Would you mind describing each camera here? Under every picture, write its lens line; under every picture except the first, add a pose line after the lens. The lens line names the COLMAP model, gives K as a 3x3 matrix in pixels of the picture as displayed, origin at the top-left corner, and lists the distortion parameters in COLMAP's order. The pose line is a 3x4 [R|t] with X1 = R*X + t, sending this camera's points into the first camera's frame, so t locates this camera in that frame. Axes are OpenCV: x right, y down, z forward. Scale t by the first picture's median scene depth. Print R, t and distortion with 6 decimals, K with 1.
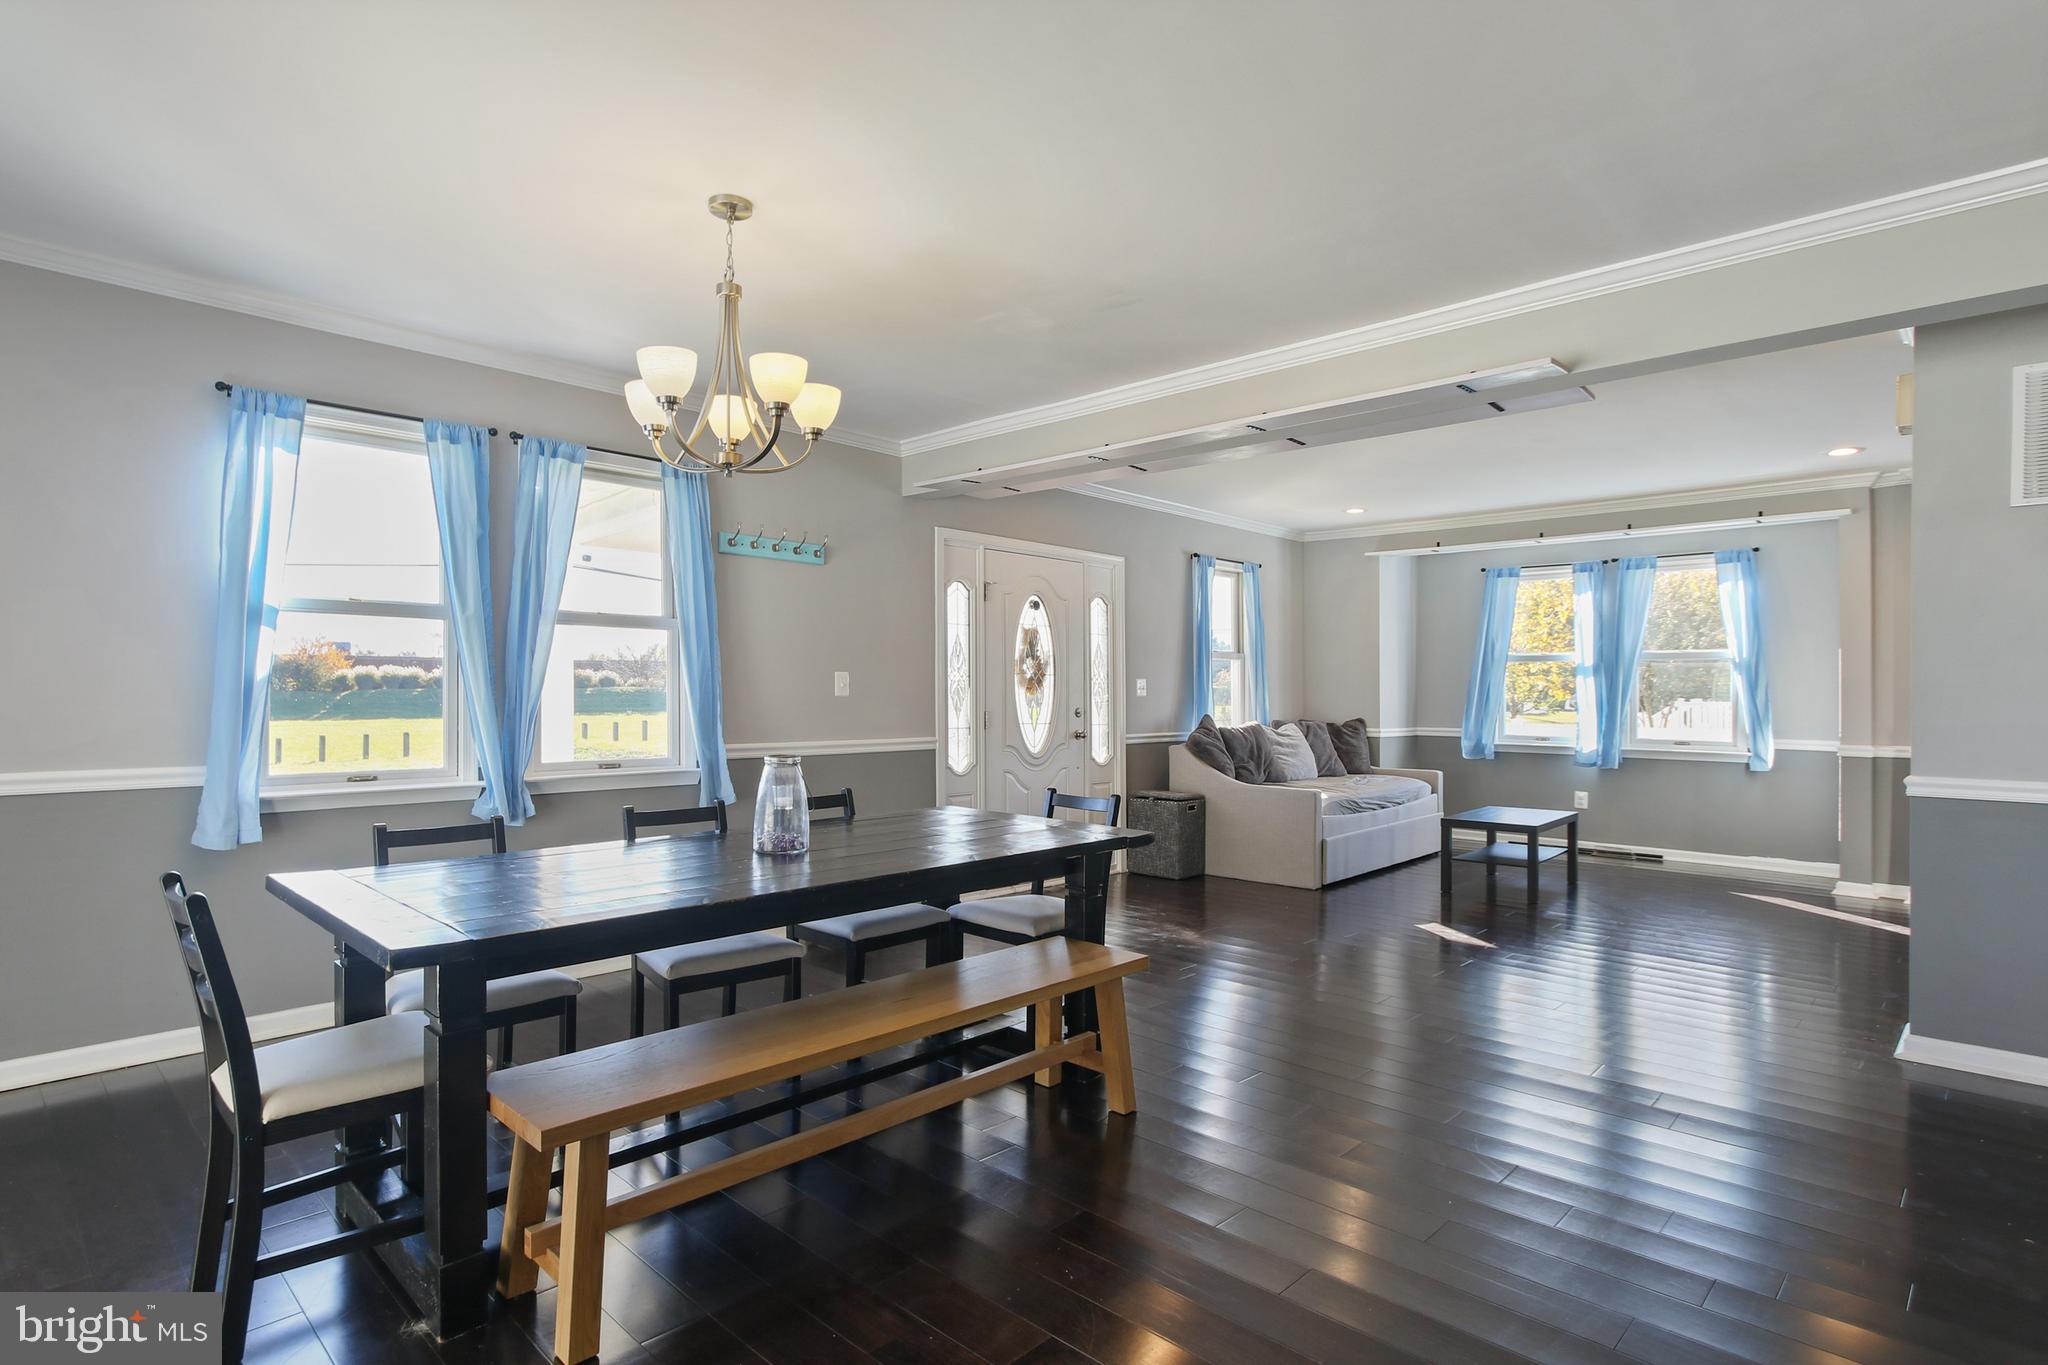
lens RADIAL K [[1044.6, 0, 1016.1], [0, 1044.6, 691.7], [0, 0, 1]] dist [-0.009741, 0.003467]
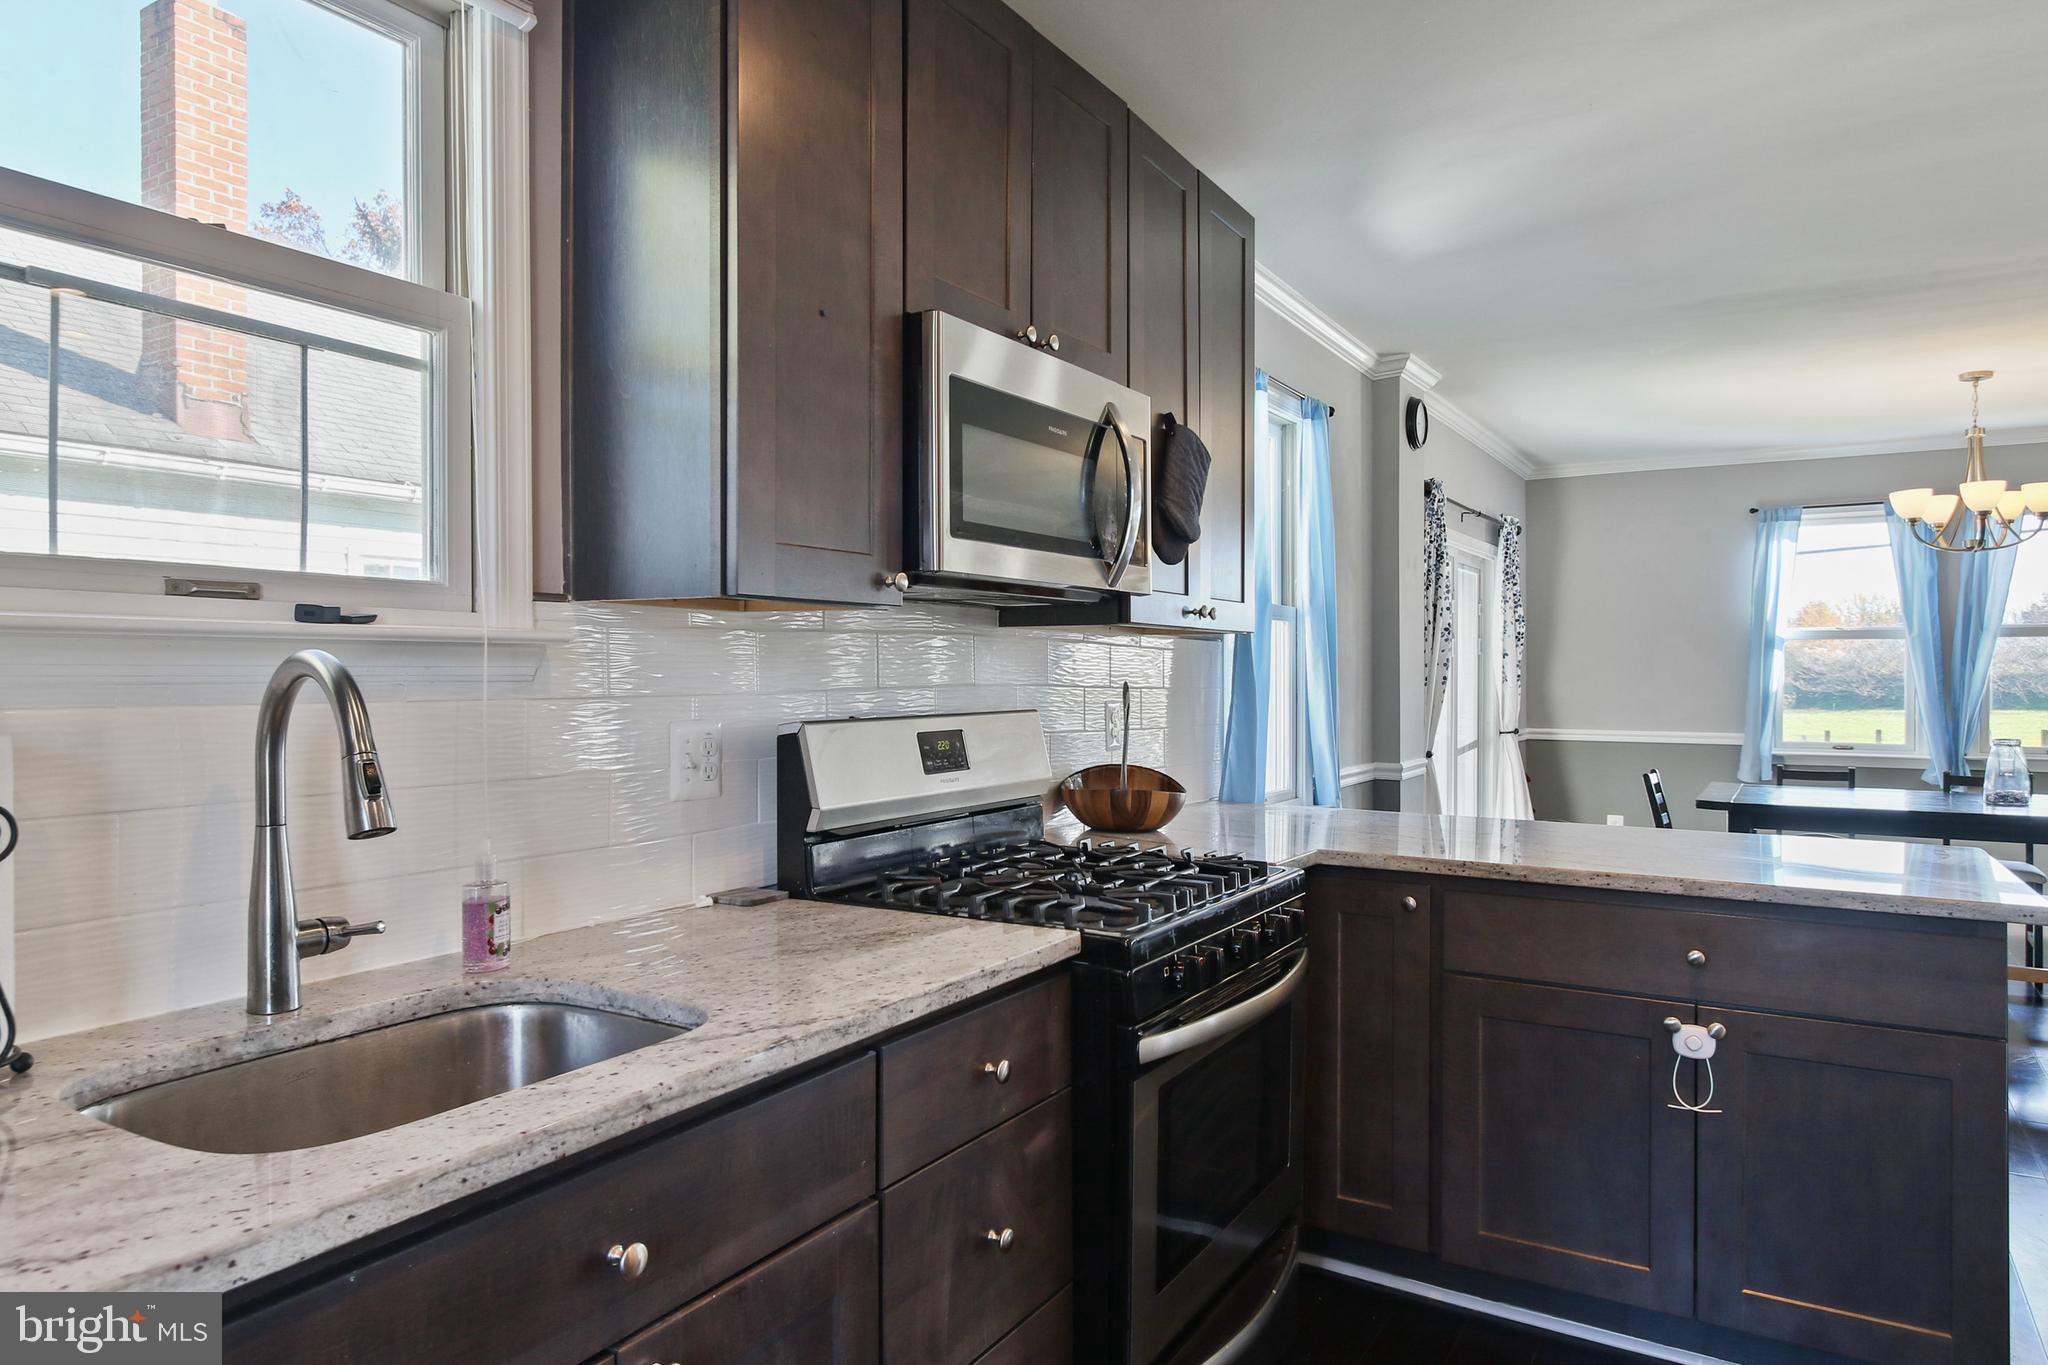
lens RADIAL K [[1282.4, 0, 1025.0], [0, 1282.4, 688.4], [0, 0, 1]] dist [0.007745, 0.000377]
pose [[0.209758, 0.002412, -0.977750, 0.534096], [0.005573, 0.999978, 0.003662, -0.008824], [0.977737, -0.006217, 0.209740, -0.309998]]
